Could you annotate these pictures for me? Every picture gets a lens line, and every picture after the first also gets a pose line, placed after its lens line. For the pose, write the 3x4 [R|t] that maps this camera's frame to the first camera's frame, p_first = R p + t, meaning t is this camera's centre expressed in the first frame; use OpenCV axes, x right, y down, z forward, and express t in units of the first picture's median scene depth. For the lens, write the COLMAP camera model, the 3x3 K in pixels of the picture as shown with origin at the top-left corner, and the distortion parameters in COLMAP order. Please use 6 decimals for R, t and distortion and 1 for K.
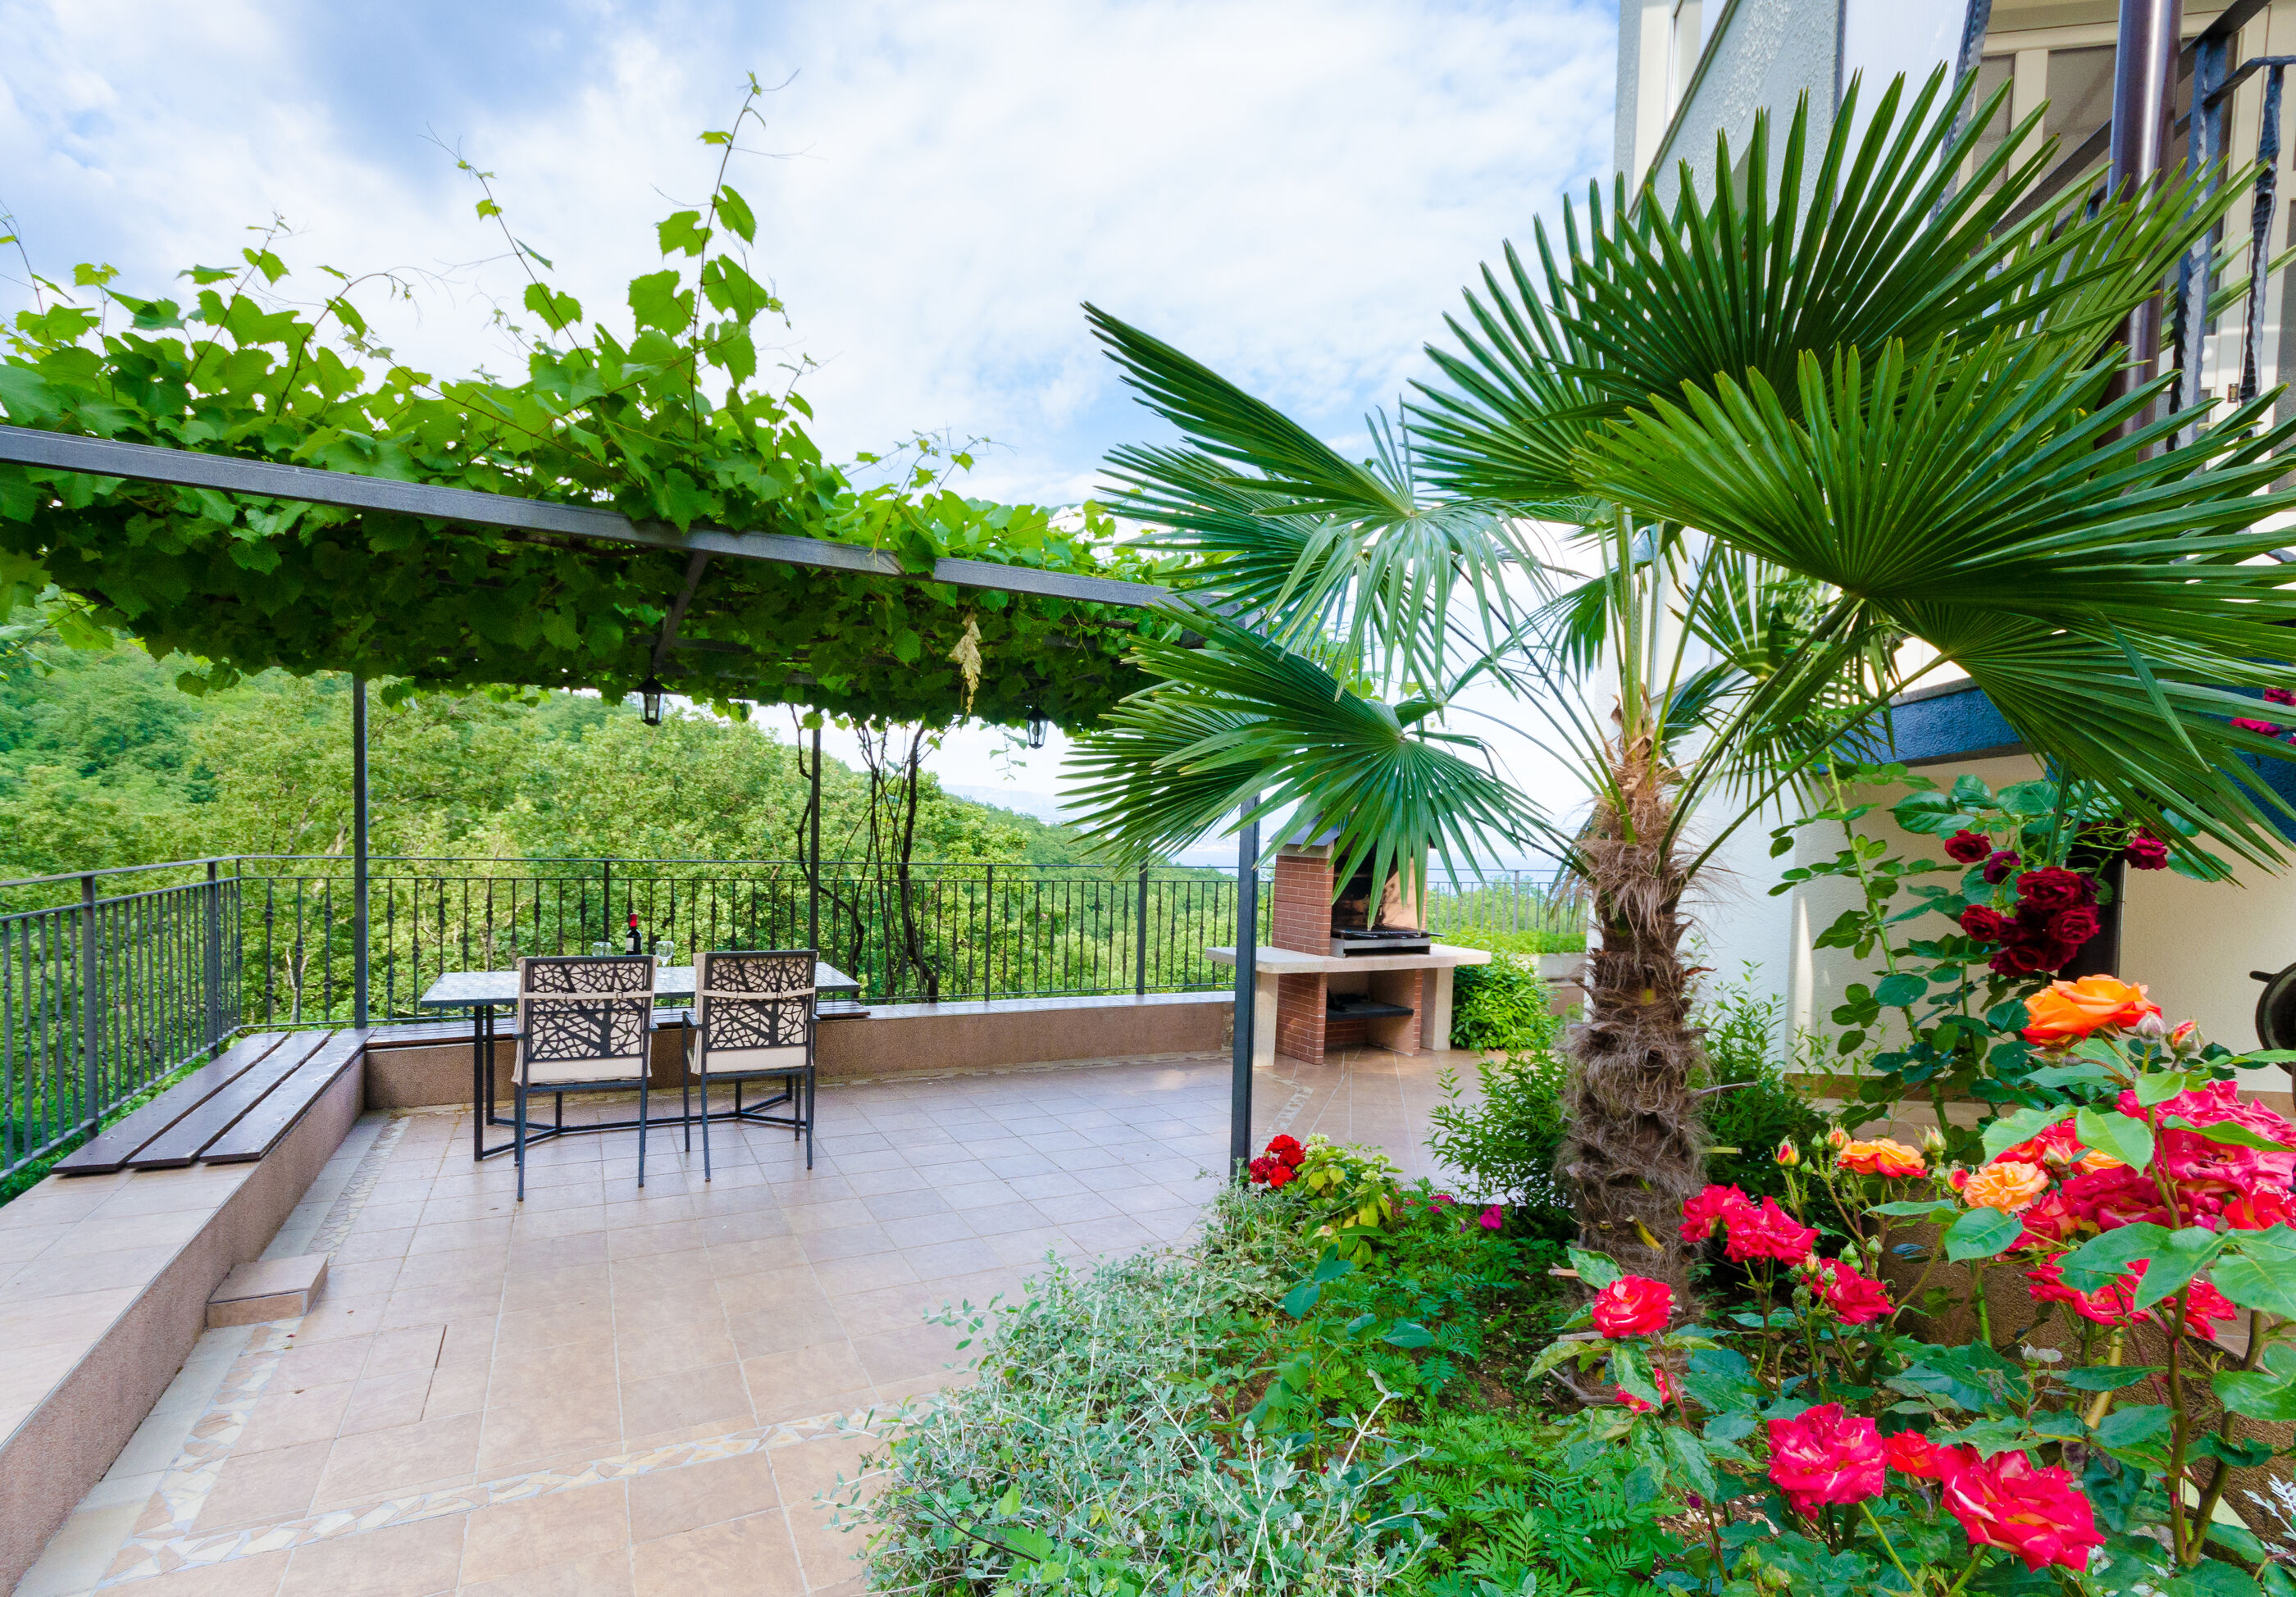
lens RADIAL K [[1147.8, 0, 1143.0], [0, 1147.8, 870.1], [0, 0, 1]] dist [0.004189, 0.000078]
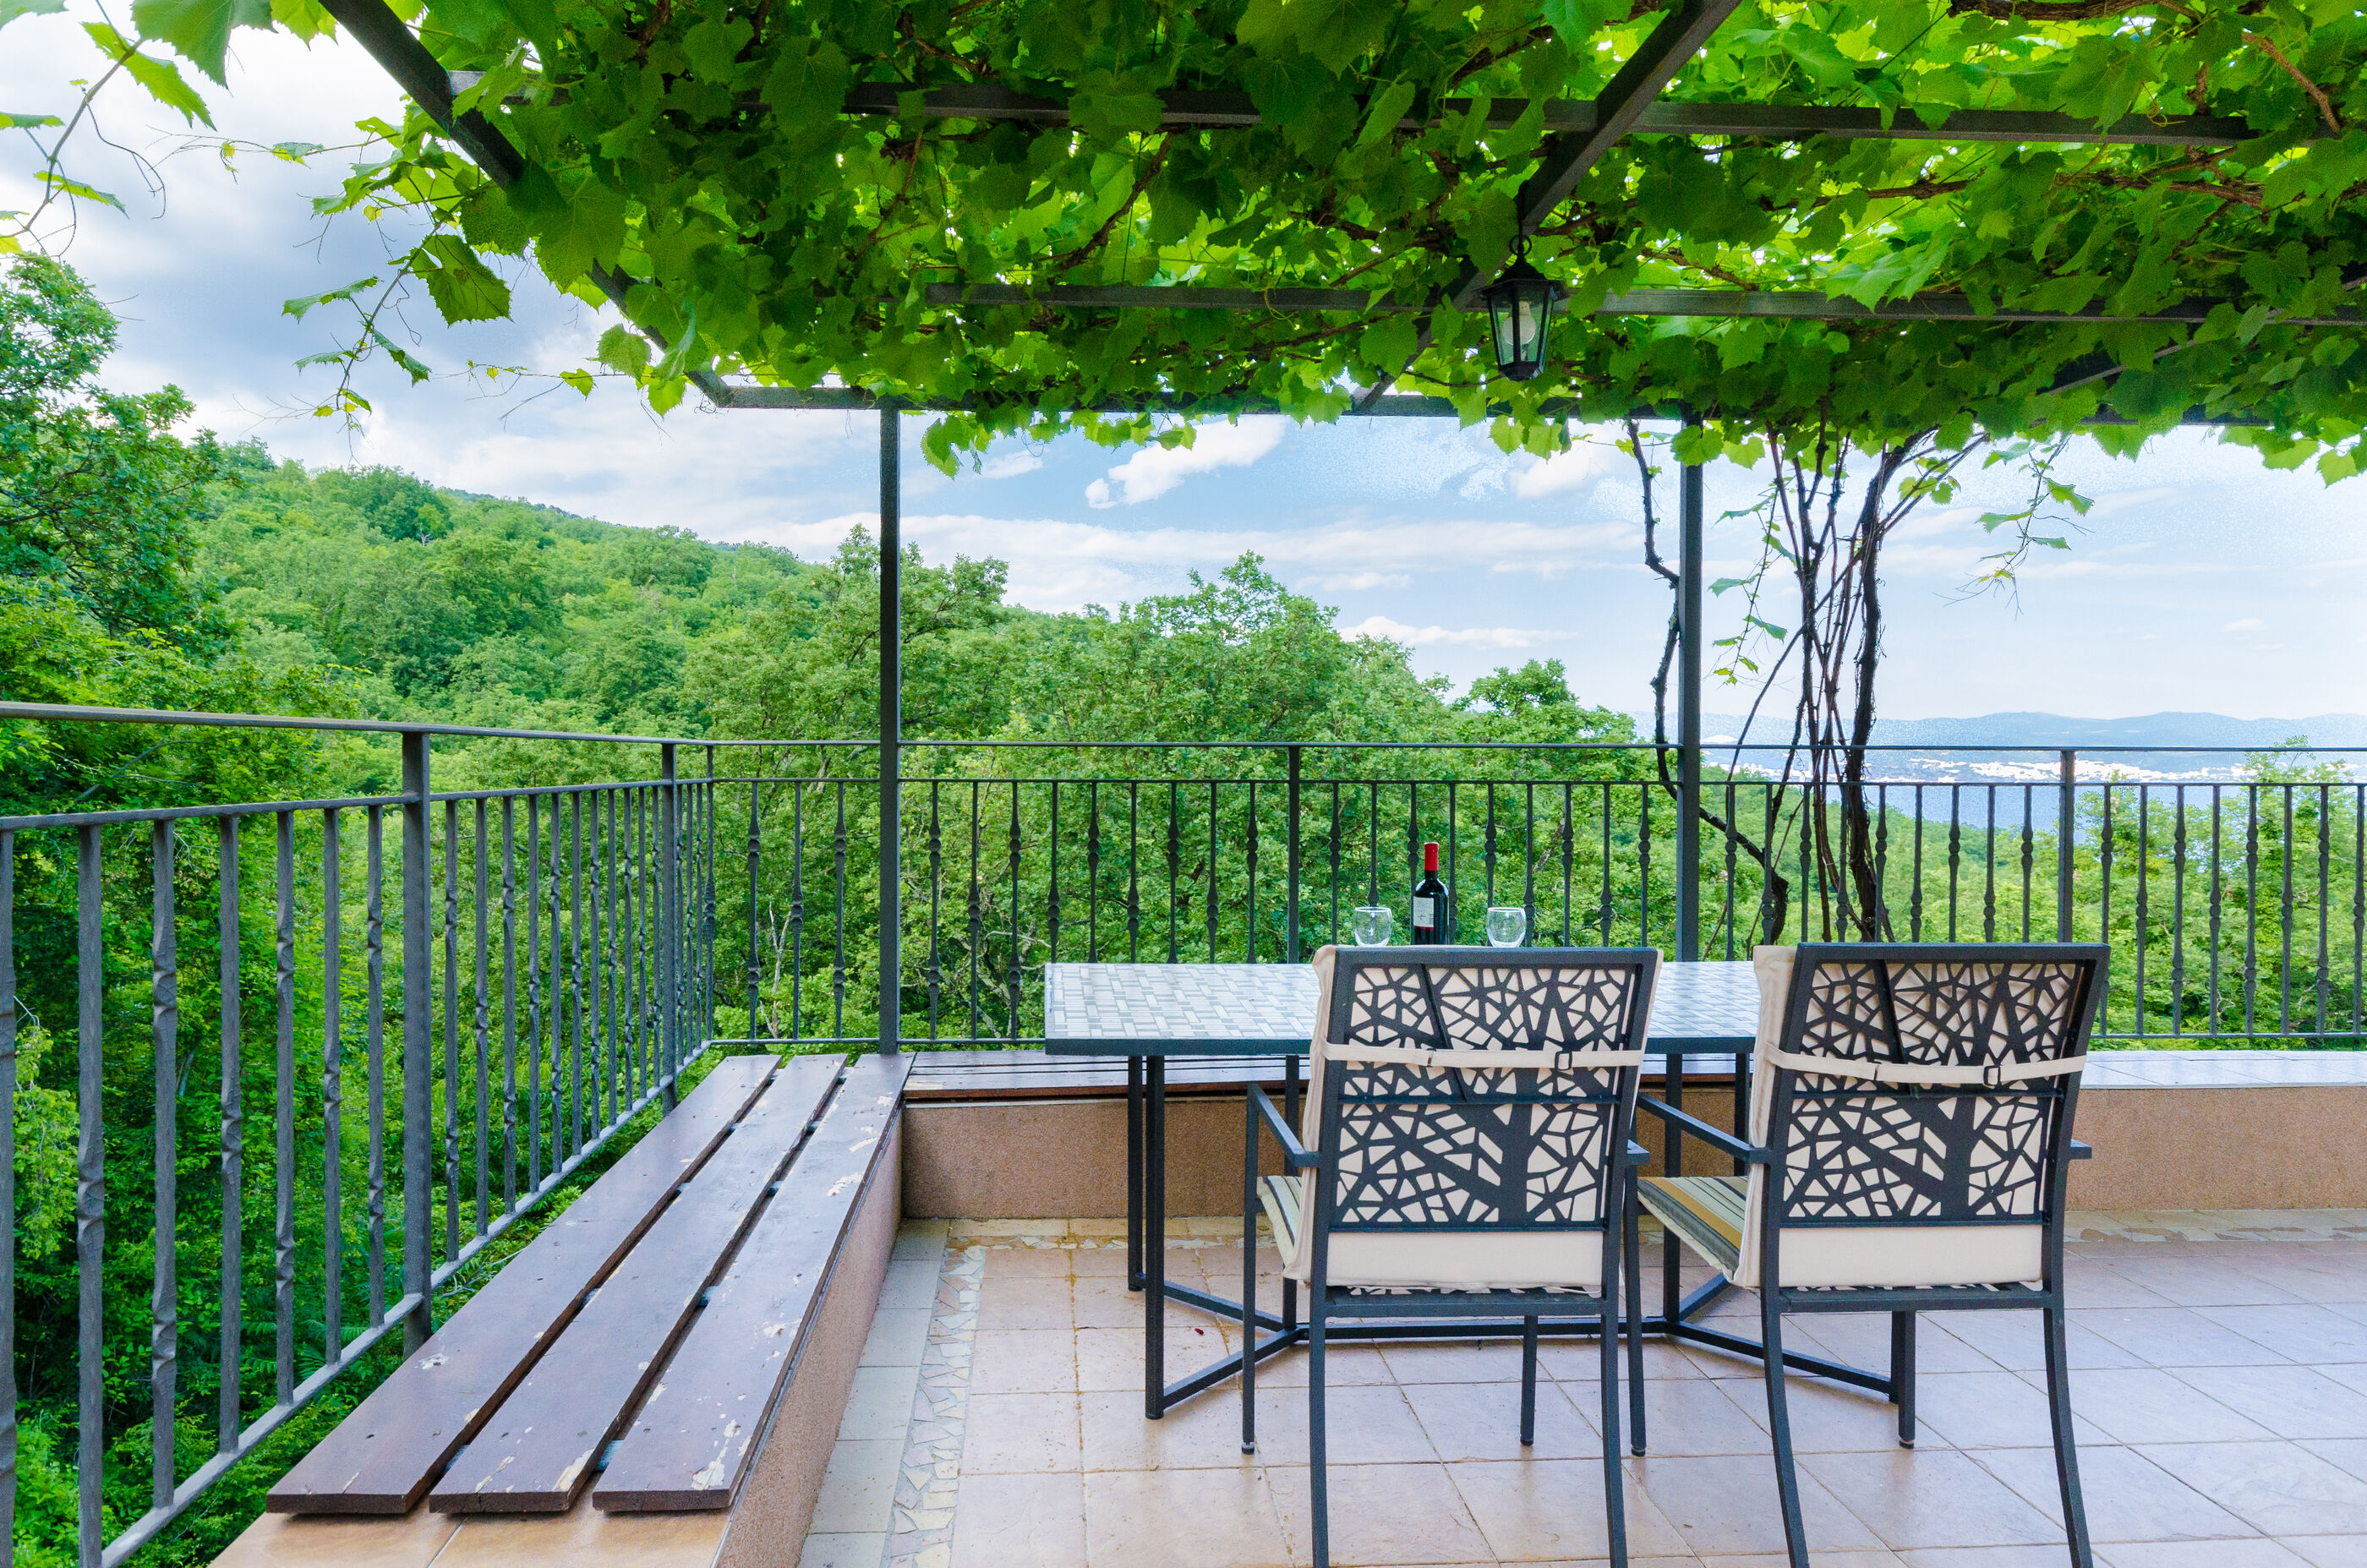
lens RADIAL K [[1458.5, 0, 1133.0], [0, 1458.5, 777.3], [0, 0, 1]] dist [-0.002050, 0.000489]
pose [[0.922969, -0.014411, -0.384604, -0.381295], [0.003993, 0.999603, -0.027874, 0.032112], [0.384854, 0.024191, 0.922661, 0.502971]]
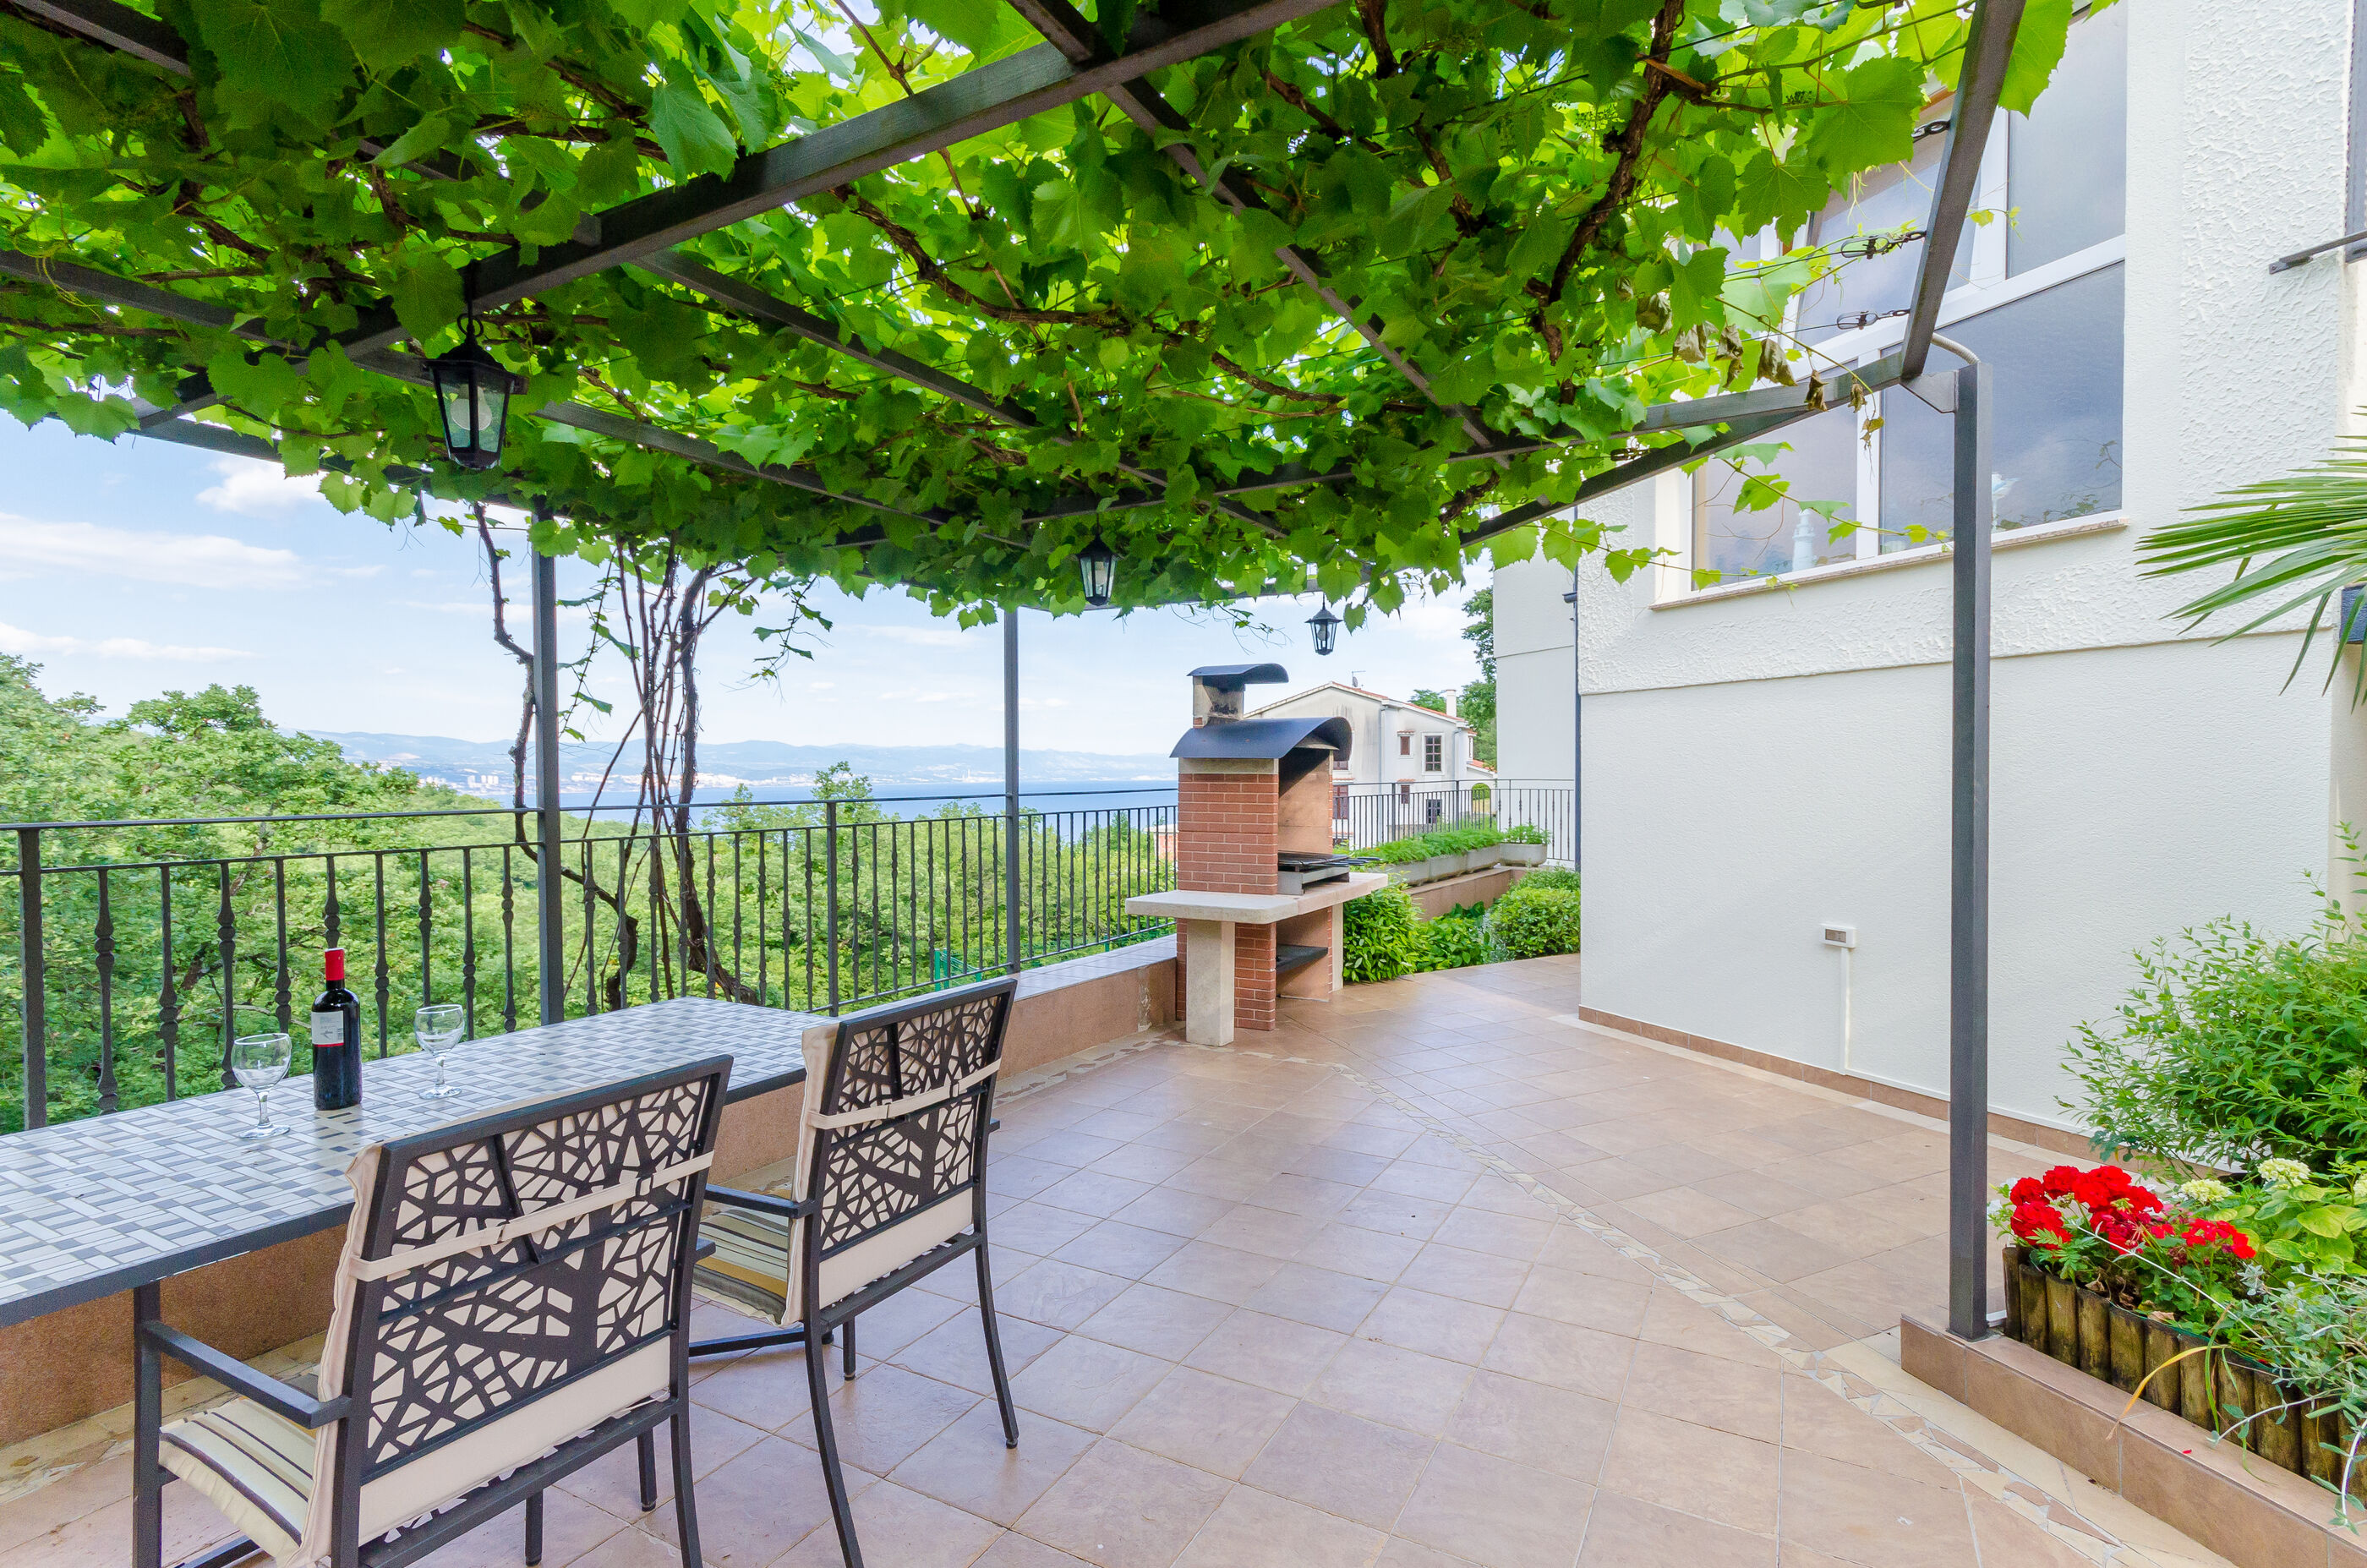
lens RADIAL K [[1097.3, 0, 1221.0], [0, 1097.3, 796.0], [0, 0, 1]] dist [0.009437, -0.001164]
pose [[0.807691, -0.041335, 0.588155, -0.478196], [0.044080, 0.998981, 0.009674, -0.005818], [-0.587955, 0.018112, 0.808691, 0.584484]]
